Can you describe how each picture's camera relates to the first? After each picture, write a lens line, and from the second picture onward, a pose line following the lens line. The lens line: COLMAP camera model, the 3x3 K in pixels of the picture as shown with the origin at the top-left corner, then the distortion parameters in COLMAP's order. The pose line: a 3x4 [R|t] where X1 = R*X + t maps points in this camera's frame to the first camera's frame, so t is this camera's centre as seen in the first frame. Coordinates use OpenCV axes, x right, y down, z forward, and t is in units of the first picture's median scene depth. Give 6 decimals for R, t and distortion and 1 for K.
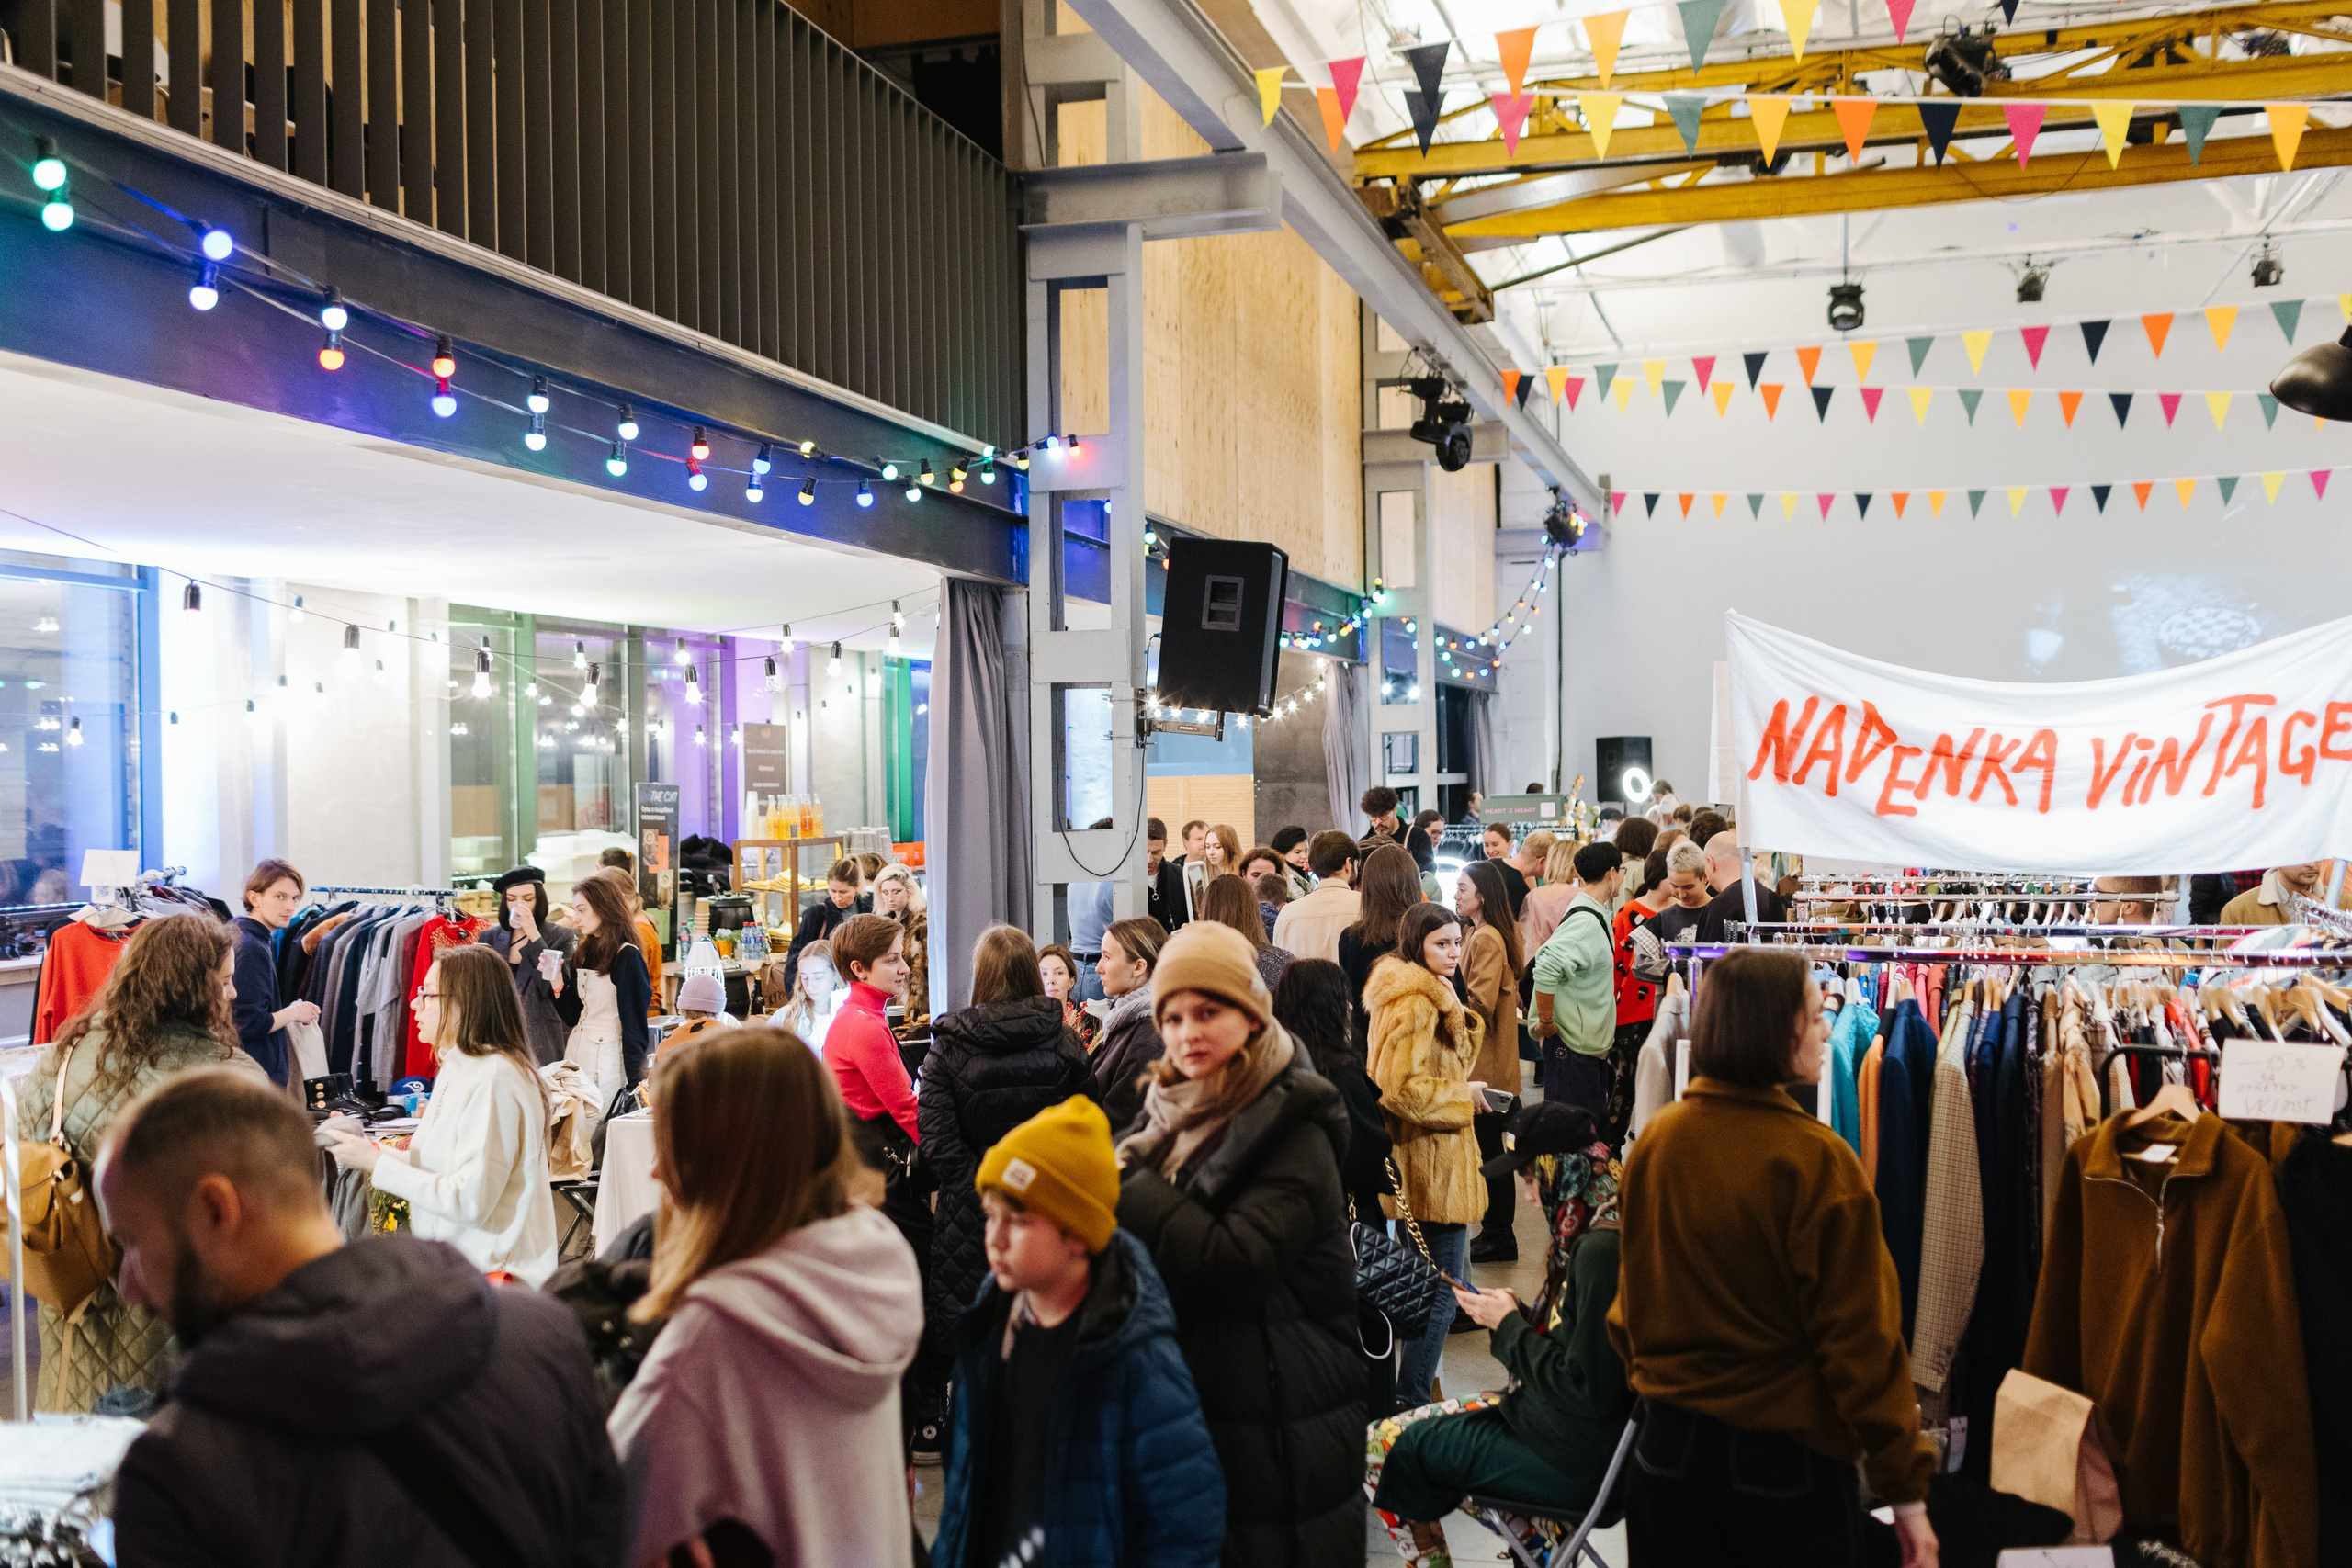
lens RADIAL K [[2217.0, 0, 1174.5], [0, 2217.0, 779.7], [0, 0, 1]] dist [0.006339, 0.000000]
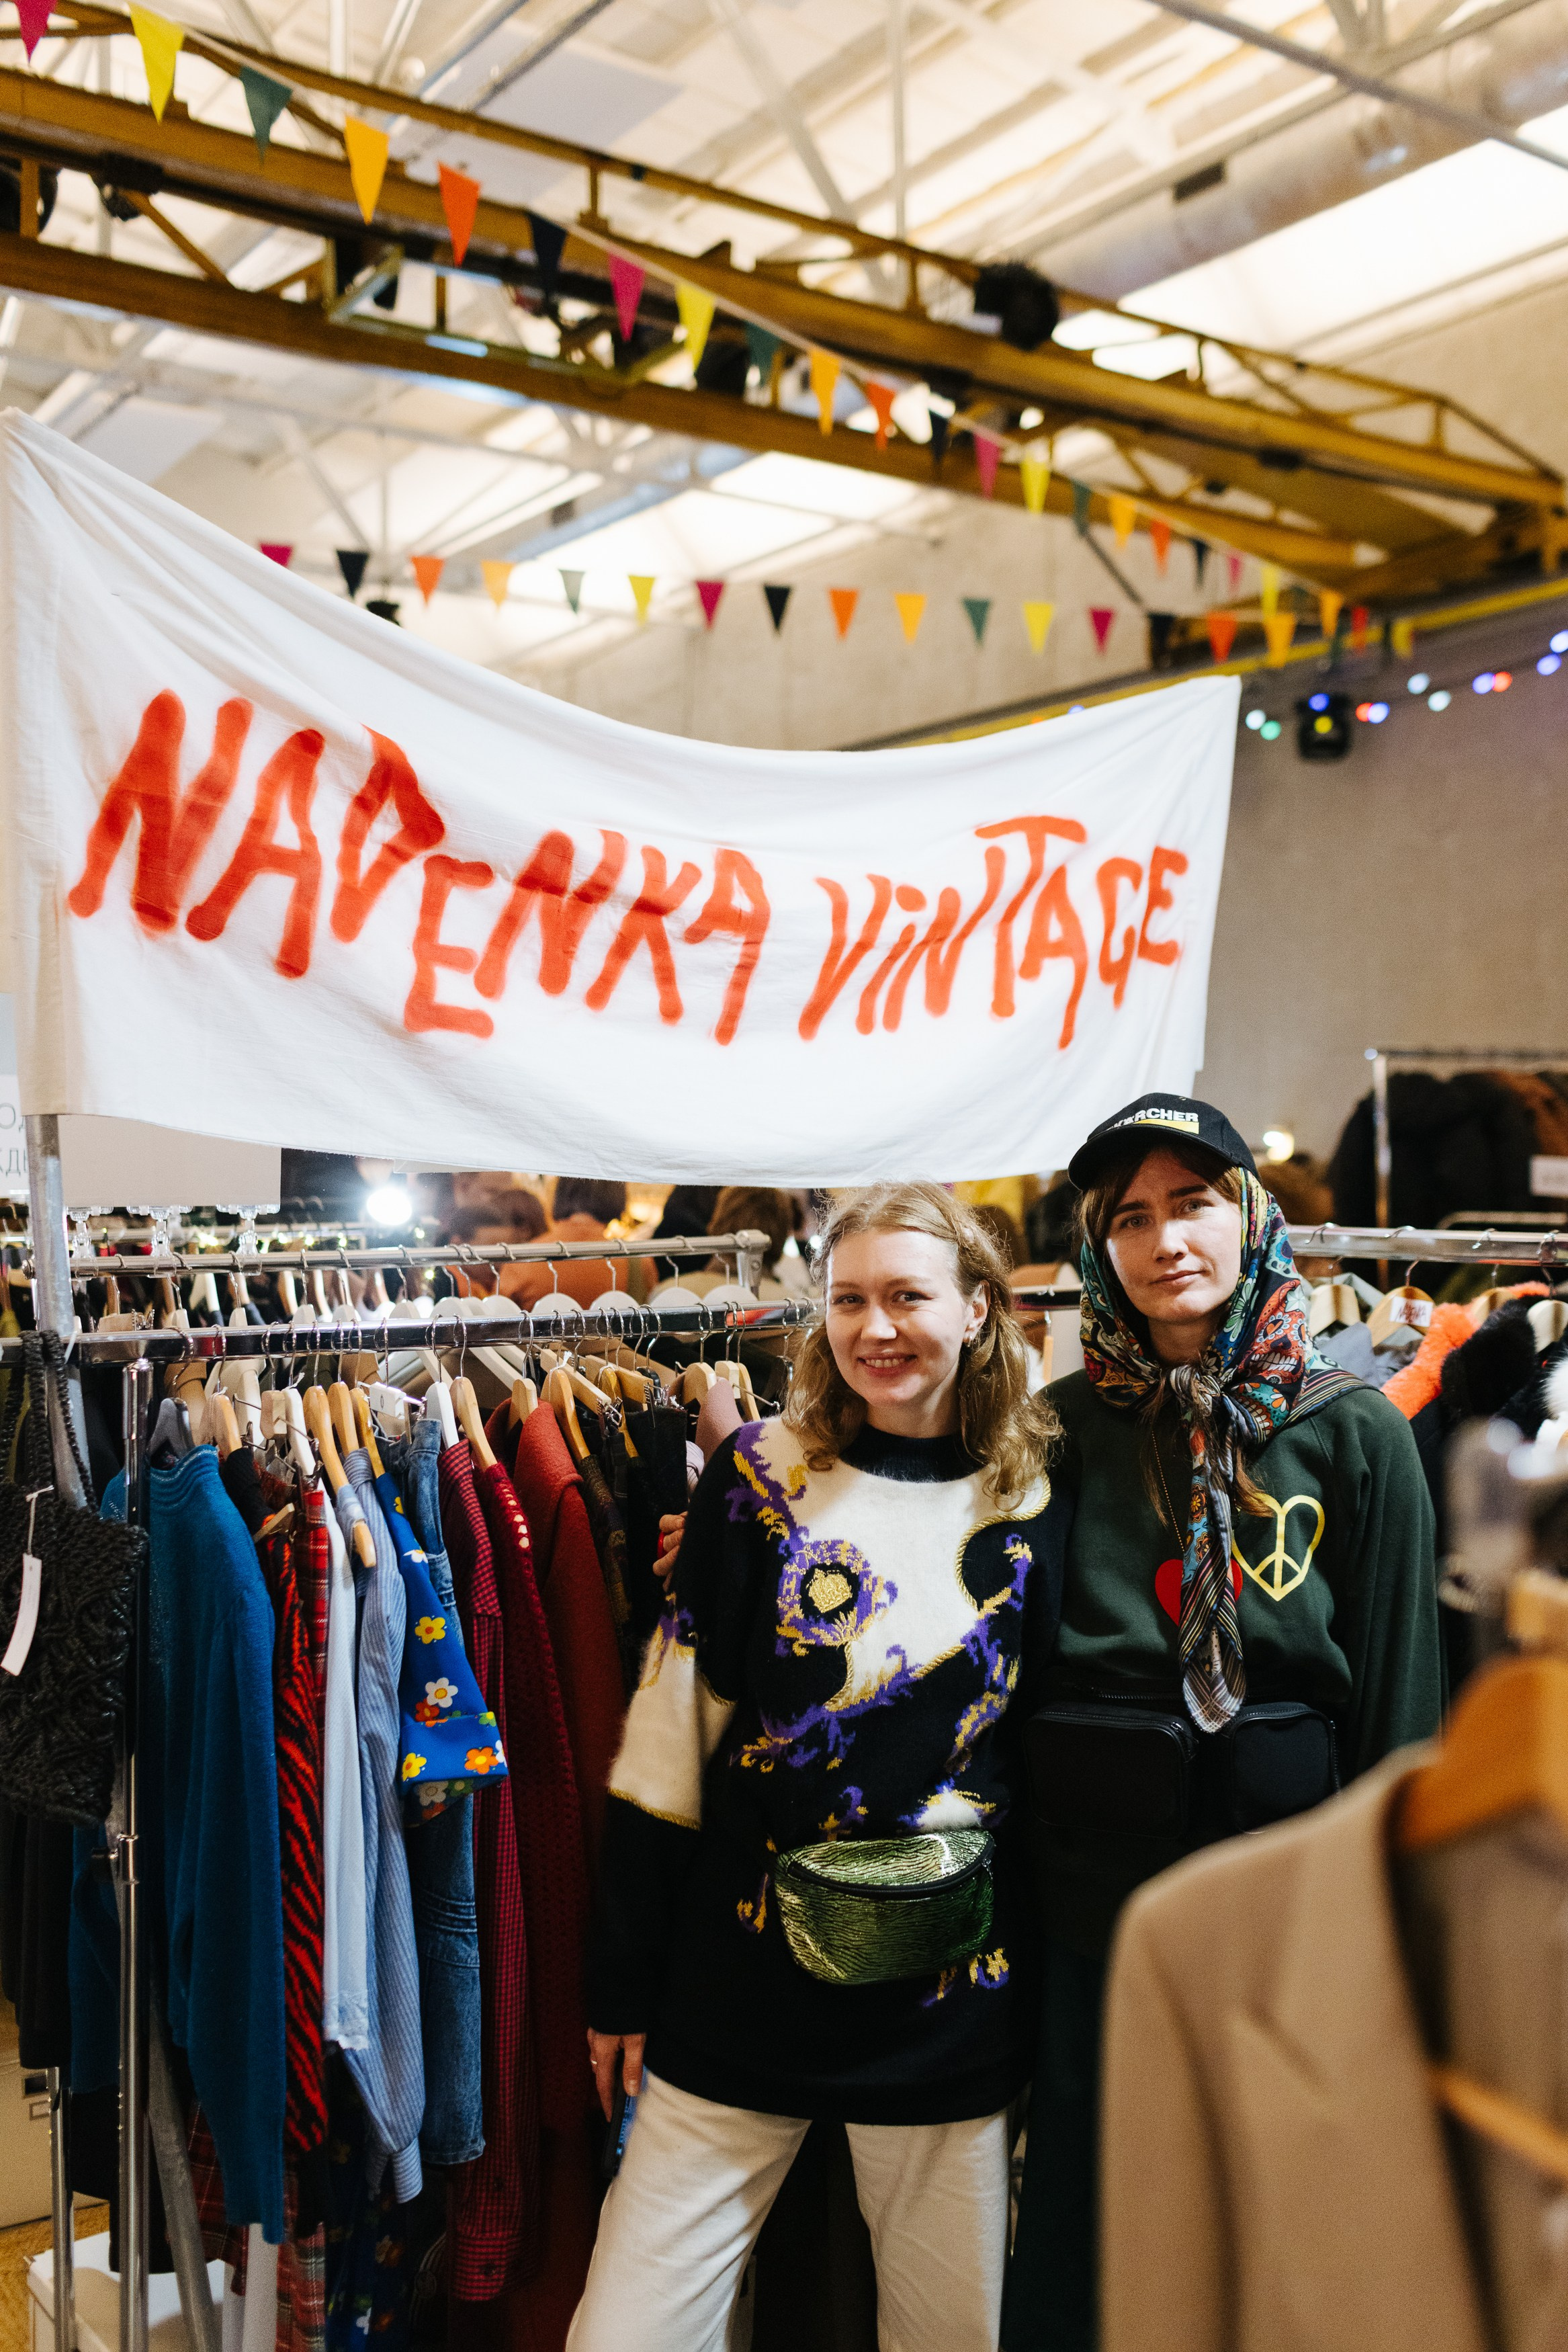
lens RADIAL K [[2216.9, 0, 787.8], [0, 2216.9, 1171.7], [0, 0, 1]] dist [0.006339, 0.000000]
pose [[0.616958, 0.007978, 0.786956, 0.060474], [0.002406, 0.999925, -0.012023, 0.044366], [-0.786992, 0.009311, 0.616893, 0.715262]]
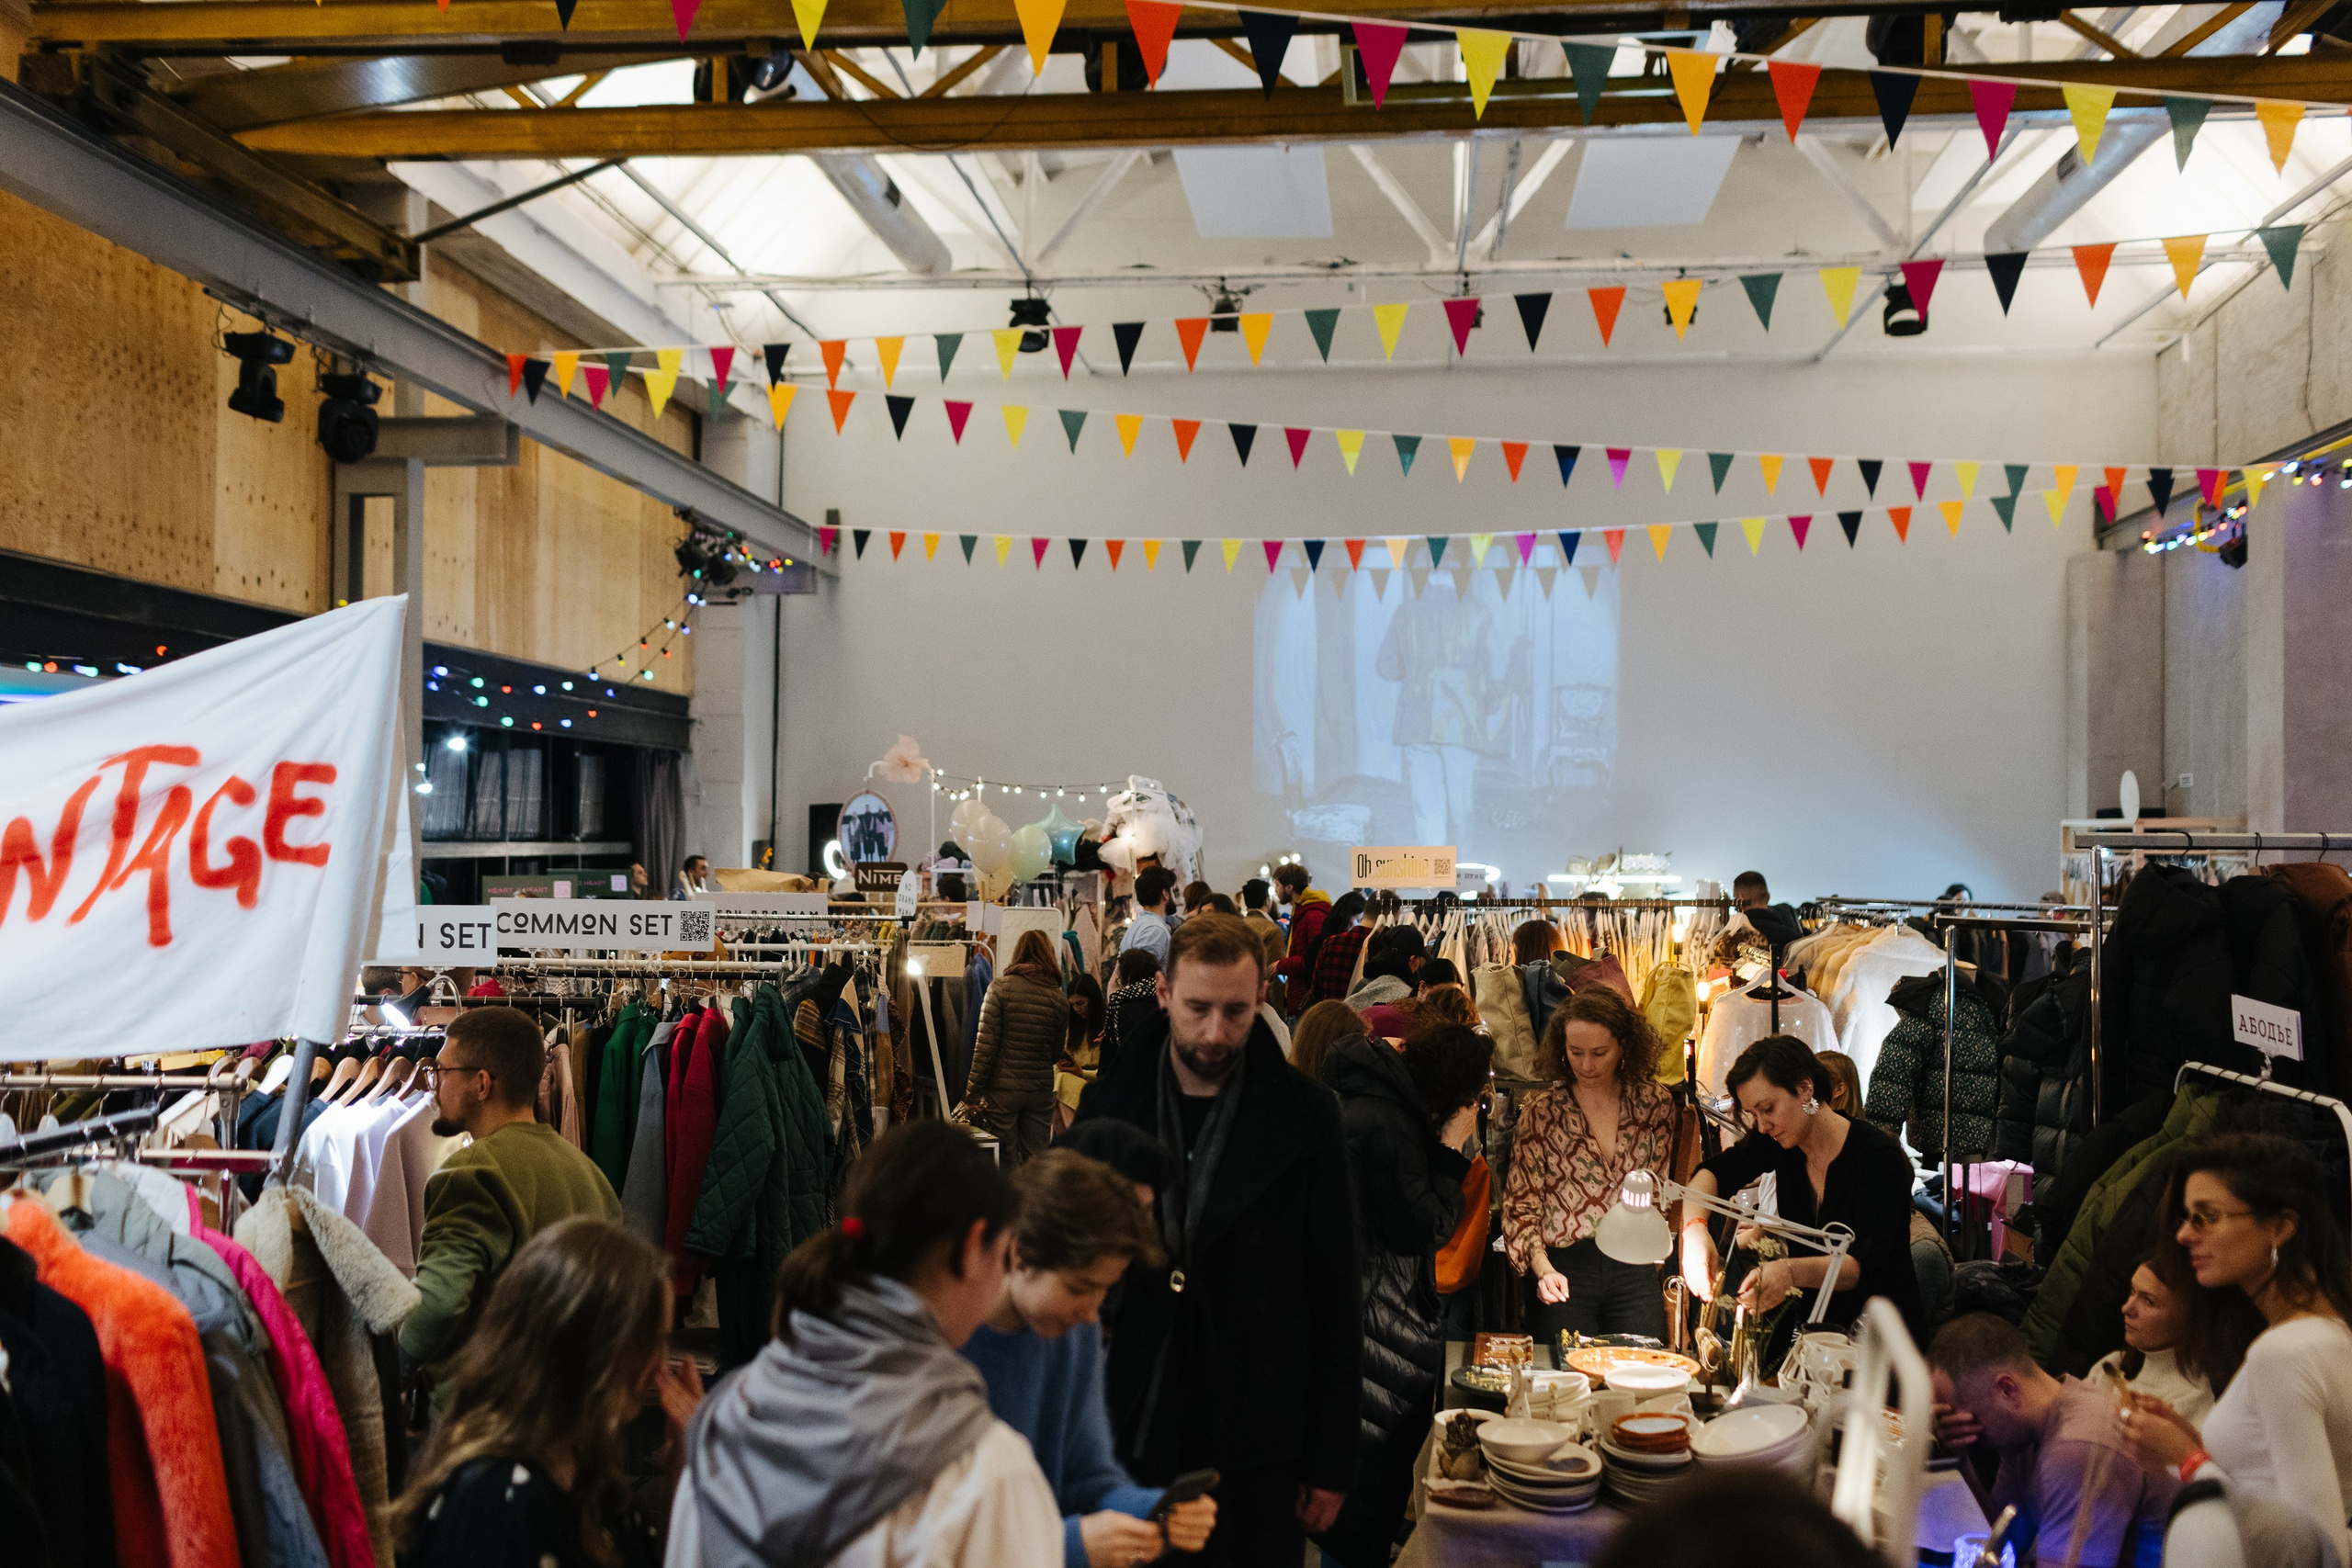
lens RADIAL K [[2217.0, 0, 1180.2], [0, 2217.0, 794.7], [0, 0, 1]] dist [0.006339, 0.000000]
pose [[0.981922, 0.024703, 0.187668, 0.611034], [-0.020523, 0.999497, -0.024186, -0.016712], [-0.188171, 0.019897, 0.981935, 0.375856]]
